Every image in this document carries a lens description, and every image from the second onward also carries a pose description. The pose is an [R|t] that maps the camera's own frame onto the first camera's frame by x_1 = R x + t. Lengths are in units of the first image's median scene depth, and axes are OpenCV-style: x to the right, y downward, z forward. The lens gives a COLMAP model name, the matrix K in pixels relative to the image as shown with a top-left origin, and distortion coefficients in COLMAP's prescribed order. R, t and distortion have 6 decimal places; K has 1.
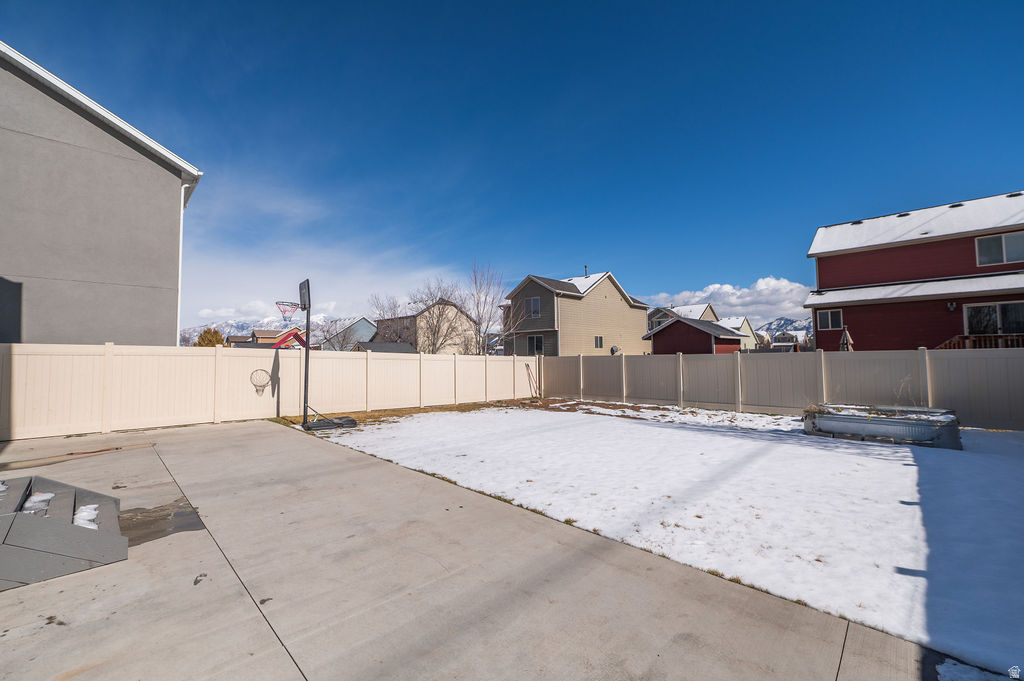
lens RADIAL K [[407.1, 0, 512.0], [0, 407.1, 340.5], [0, 0, 1]] dist [-0.002623, -0.000688]
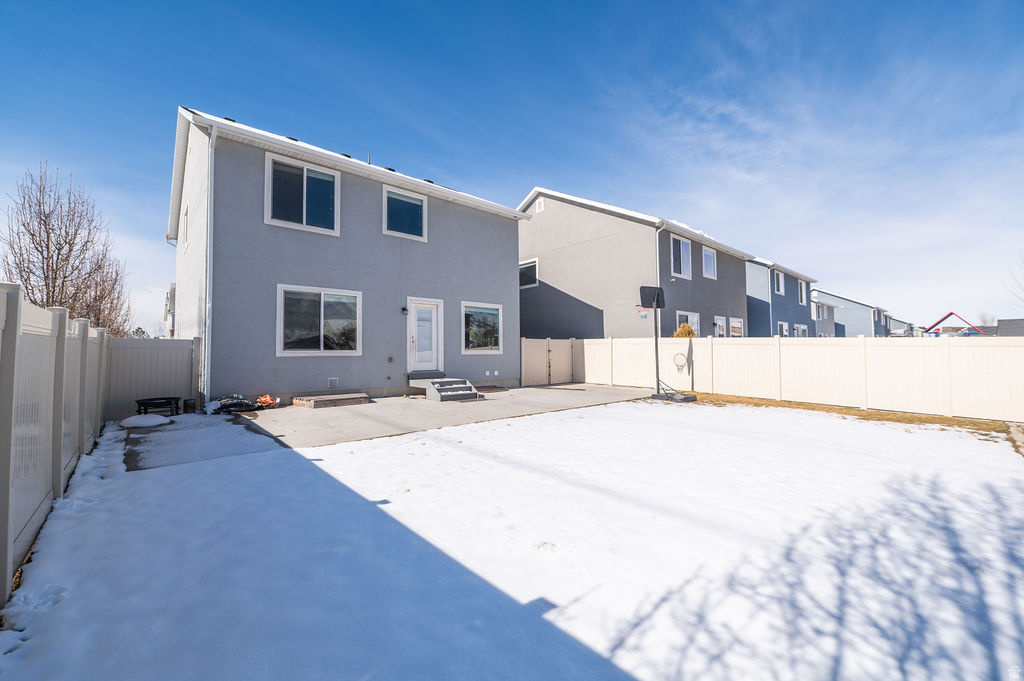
lens RADIAL K [[407.1, 0, 512.0], [0, 407.1, 340.5], [0, 0, 1]] dist [-0.002623, -0.000688]
pose [[-0.070354, -0.021012, -0.997301, 0.736326], [0.042010, 0.998829, -0.024008, 0.037635], [0.996637, -0.043586, -0.069389, 0.545793]]
